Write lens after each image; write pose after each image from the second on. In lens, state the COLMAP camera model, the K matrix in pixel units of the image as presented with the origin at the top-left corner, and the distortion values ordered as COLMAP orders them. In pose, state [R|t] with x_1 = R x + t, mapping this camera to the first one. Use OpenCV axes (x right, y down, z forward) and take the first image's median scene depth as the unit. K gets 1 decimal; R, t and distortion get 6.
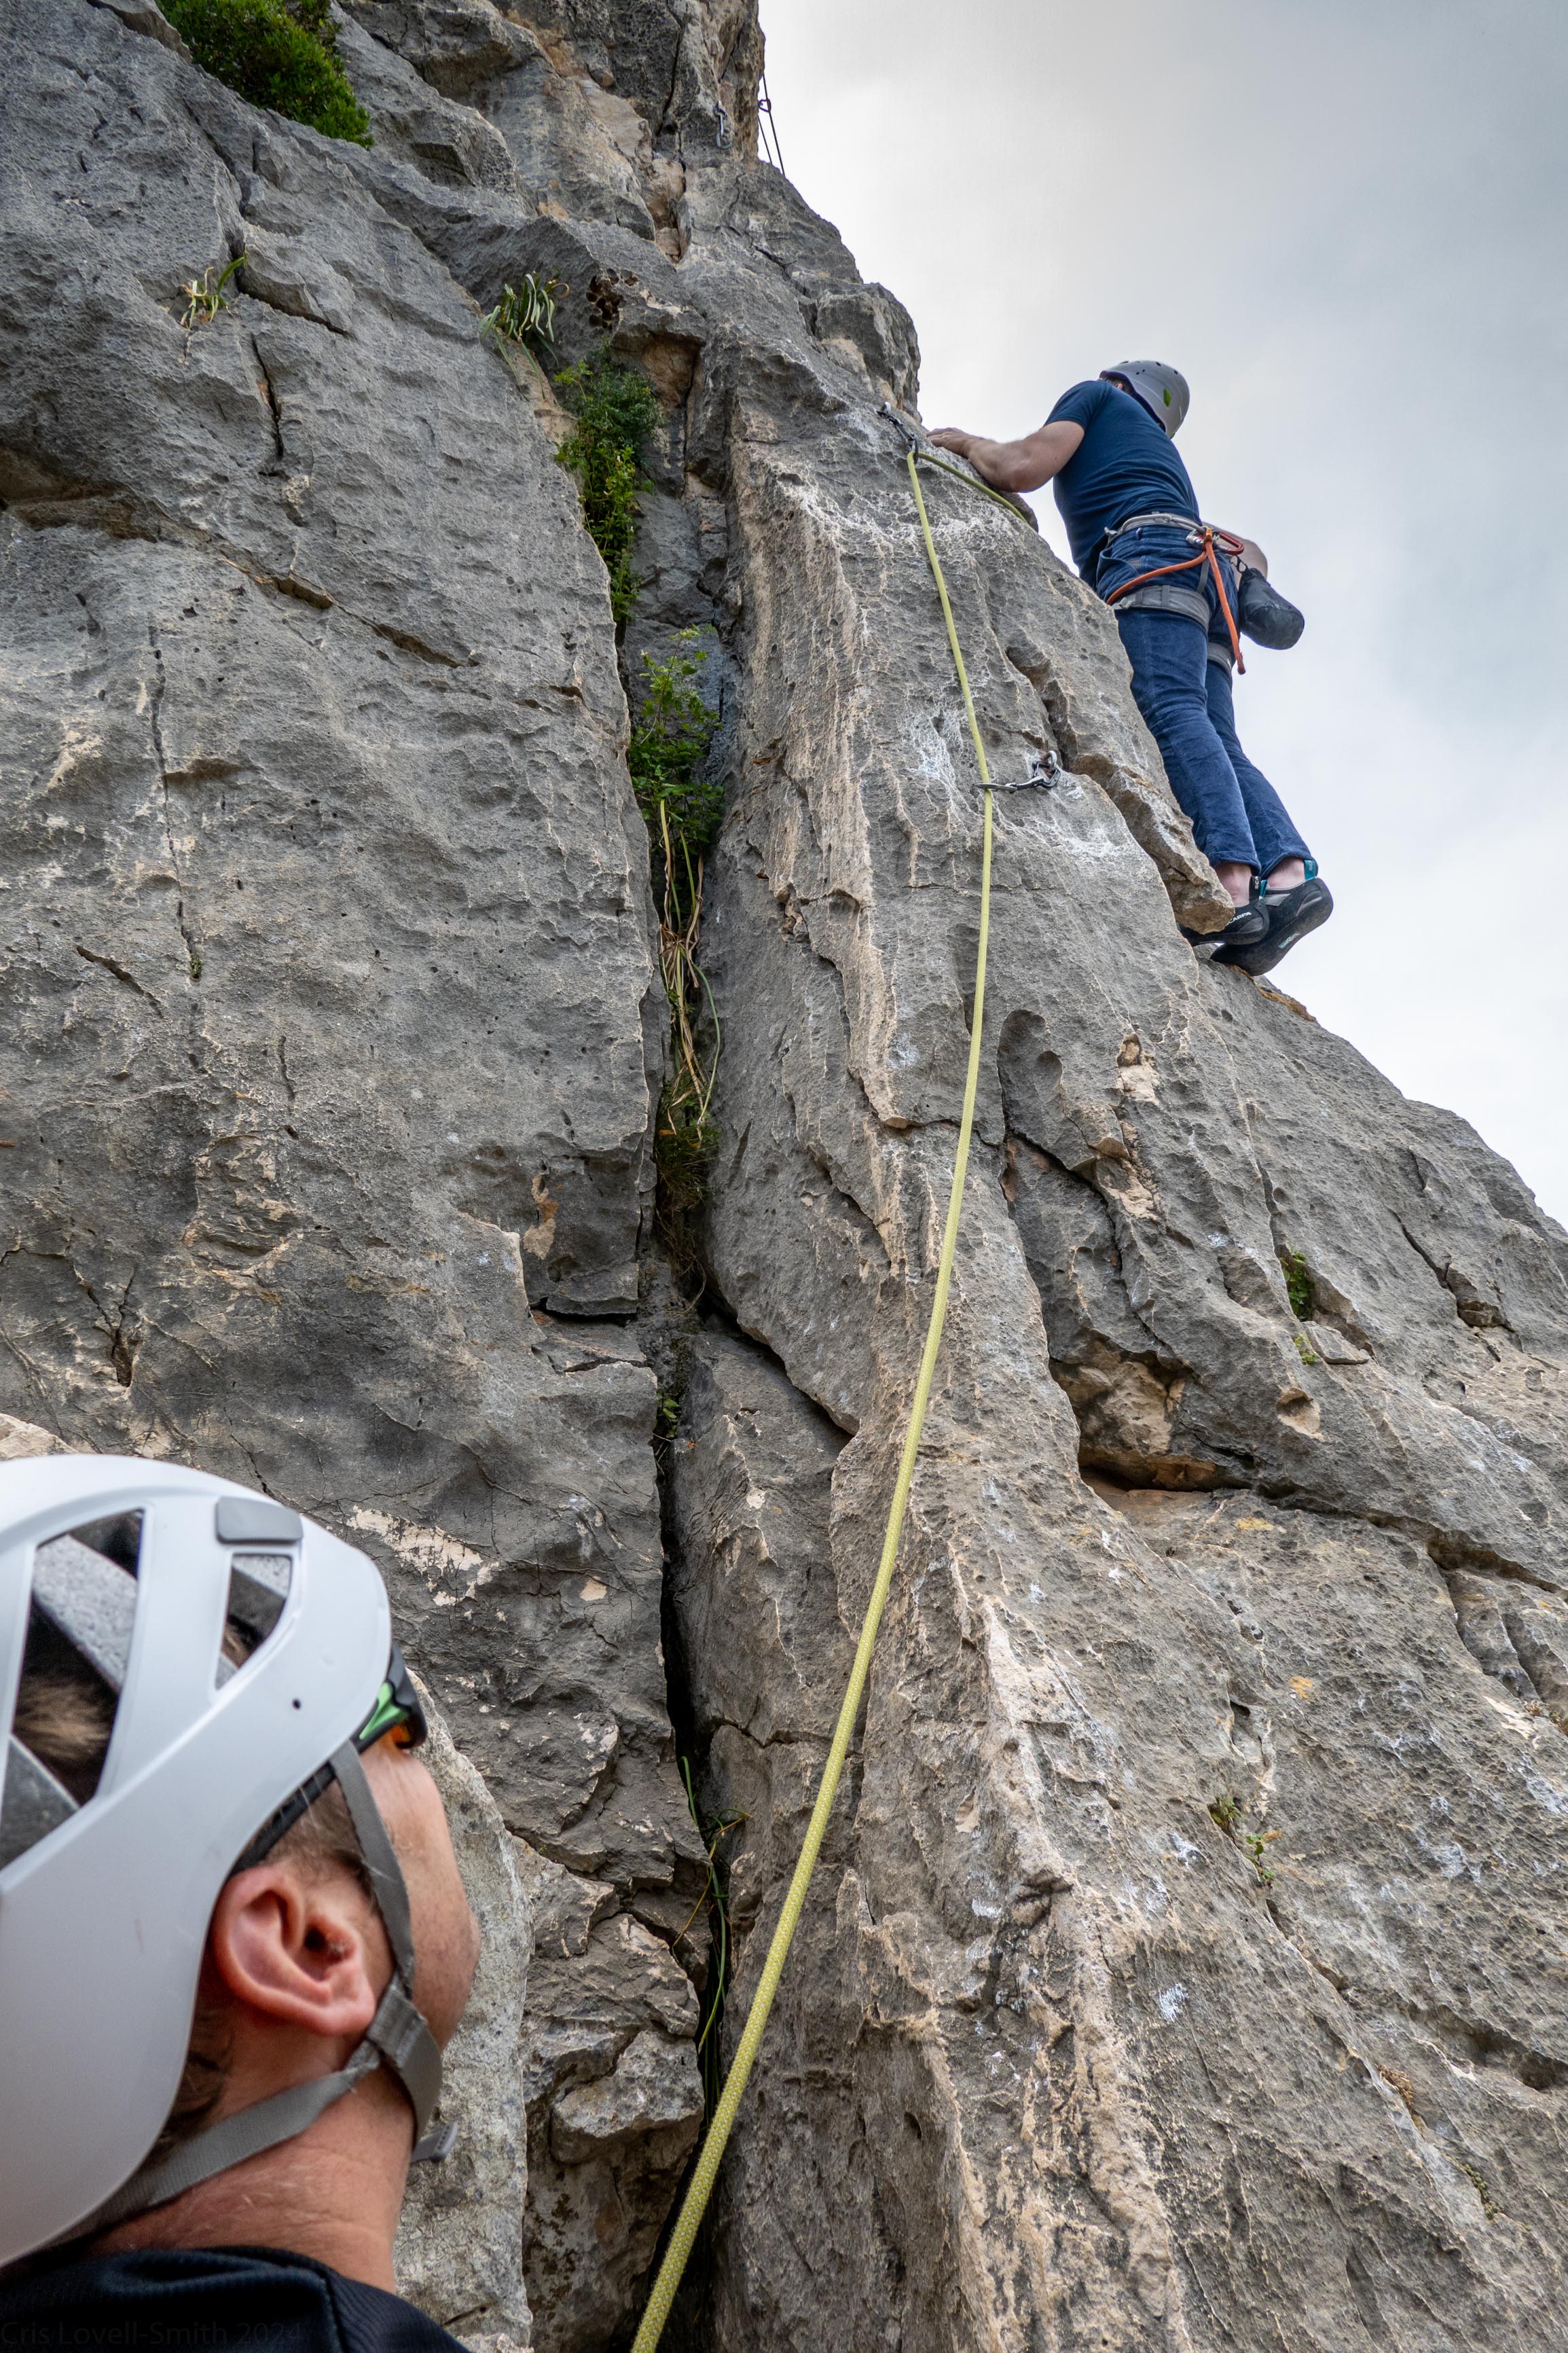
lens RADIAL K [[1563.5, 0, 744.0], [0, 1563.5, 1181.0], [0, 0, 1]] dist [0.002677, -0.017412]
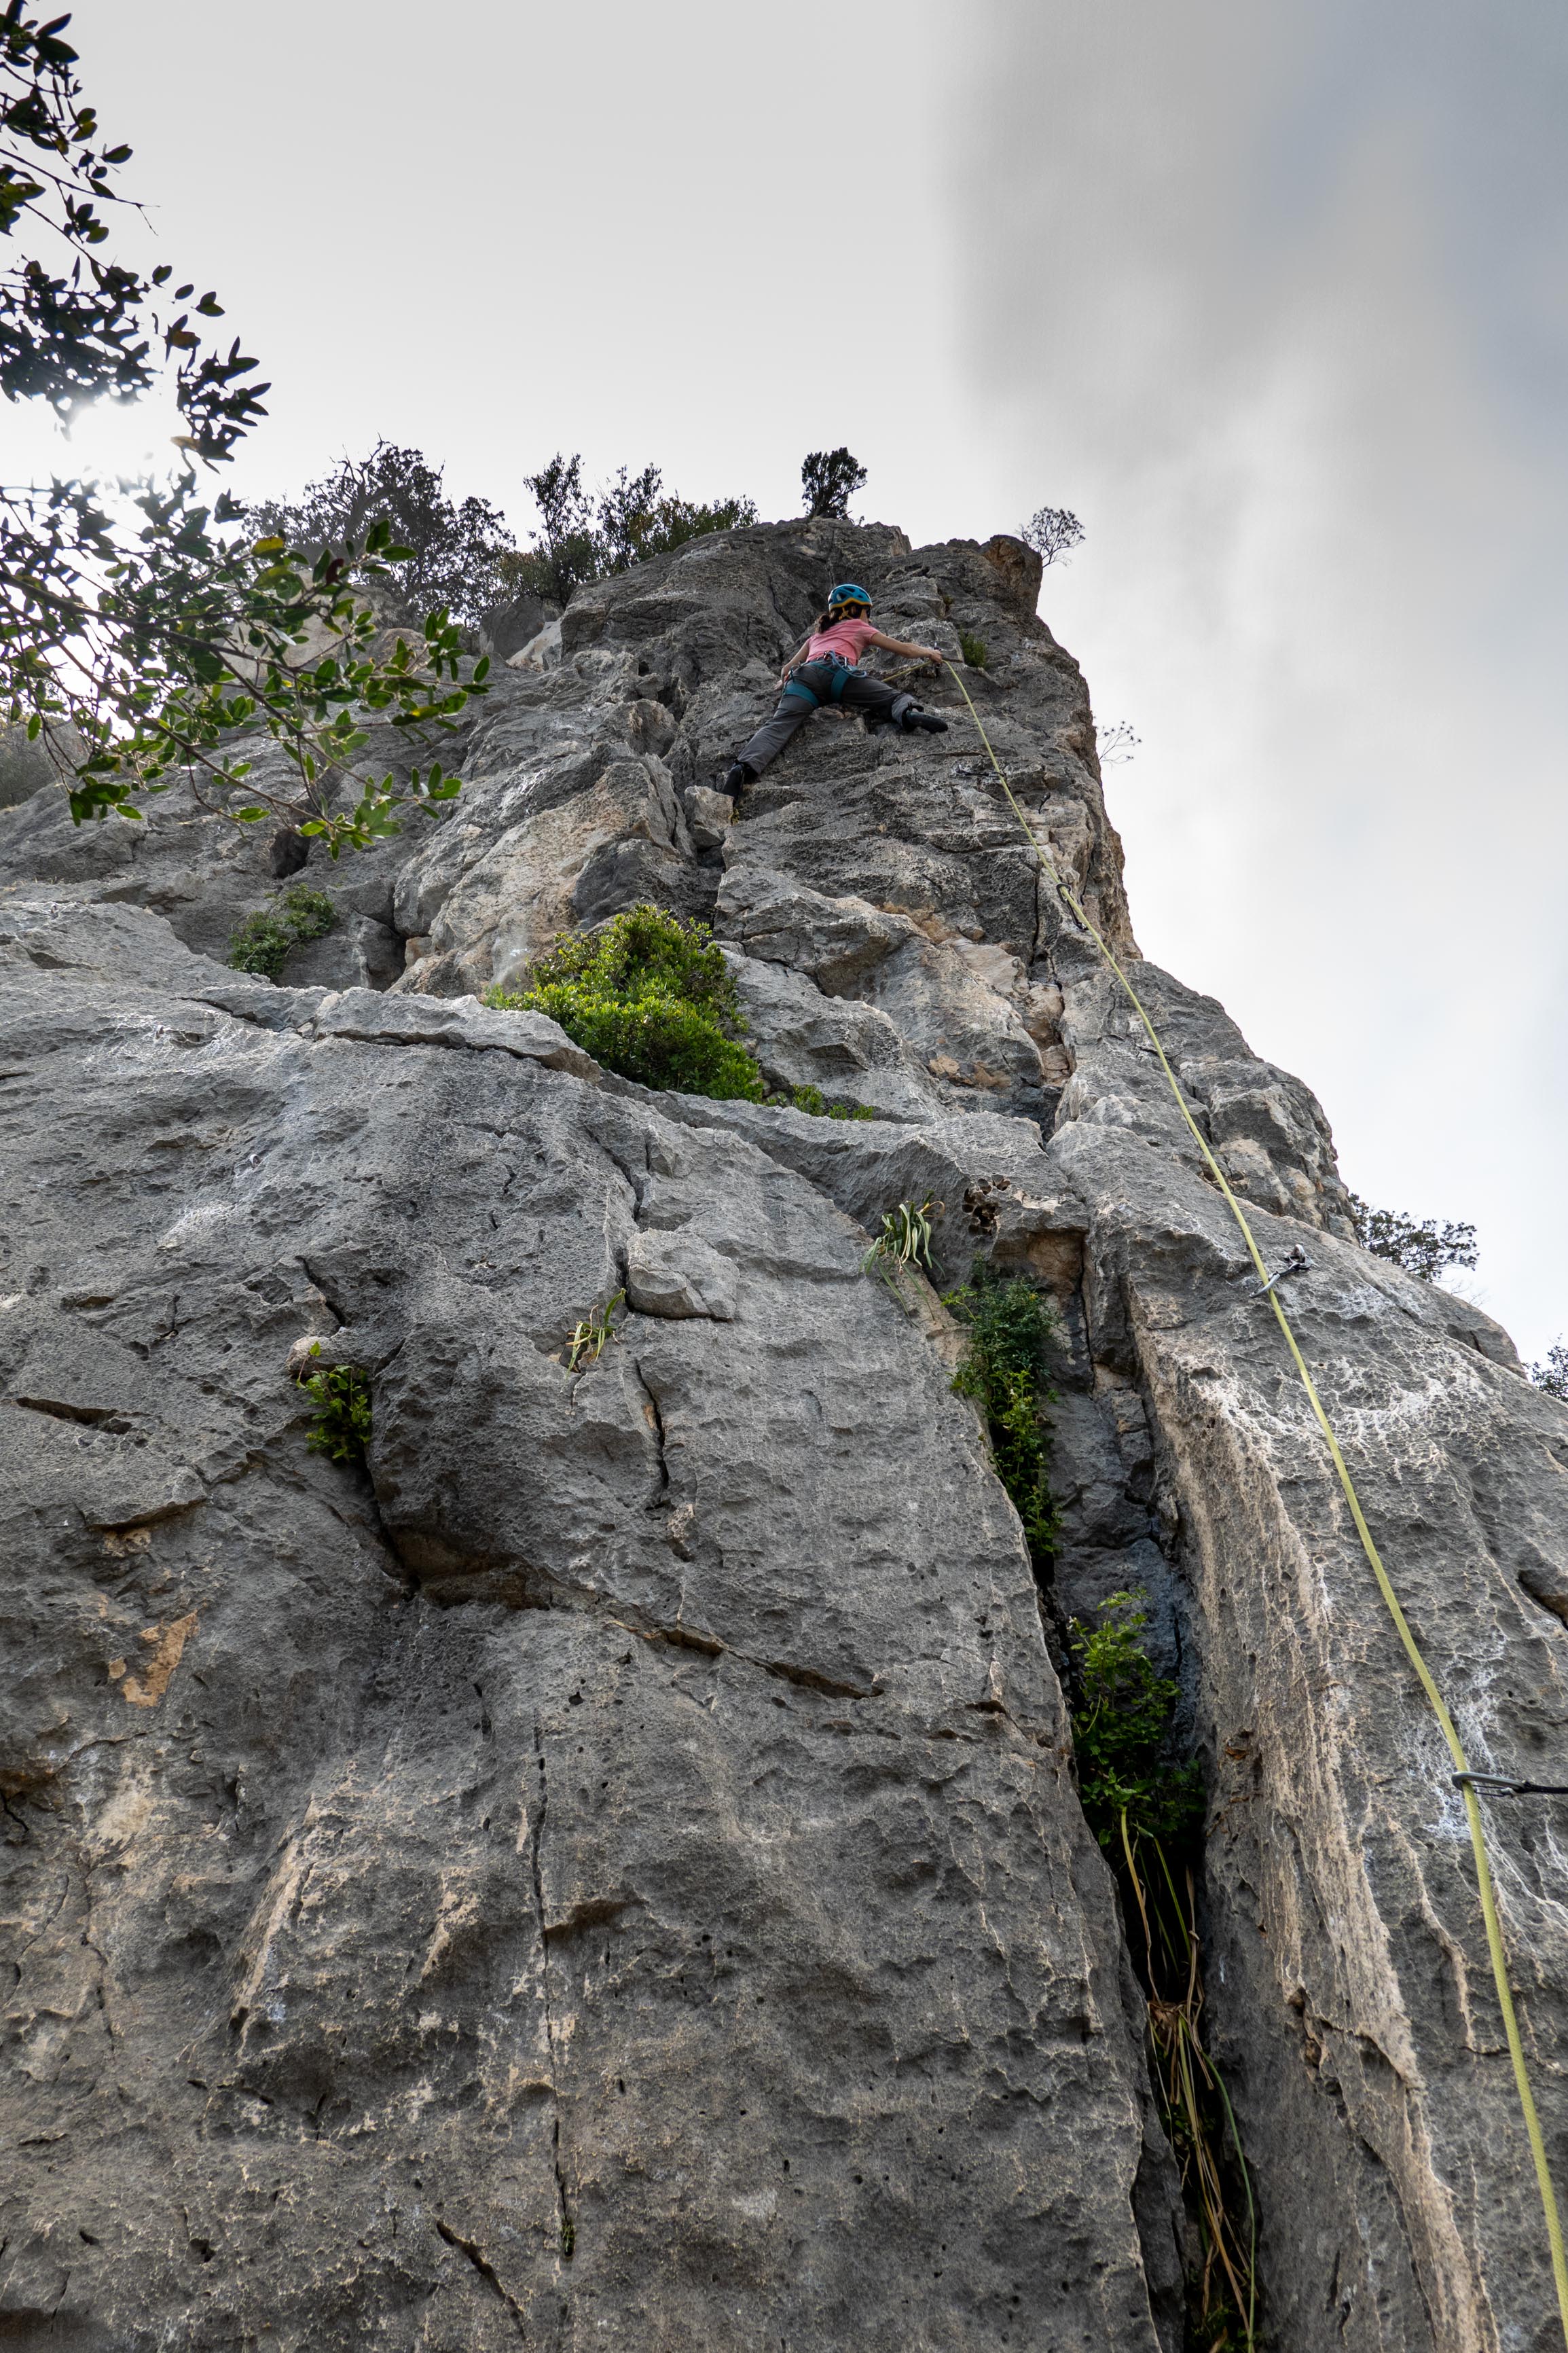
lens RADIAL K [[1563.5, 0, 744.0], [0, 1563.5, 1181.0], [0, 0, 1]] dist [0.002677, -0.017412]
pose [[0.932536, -0.223774, -0.283377, 0.072181], [0.092014, 0.906174, -0.412775, -0.233439], [0.349157, 0.358852, 0.865630, 0.101108]]
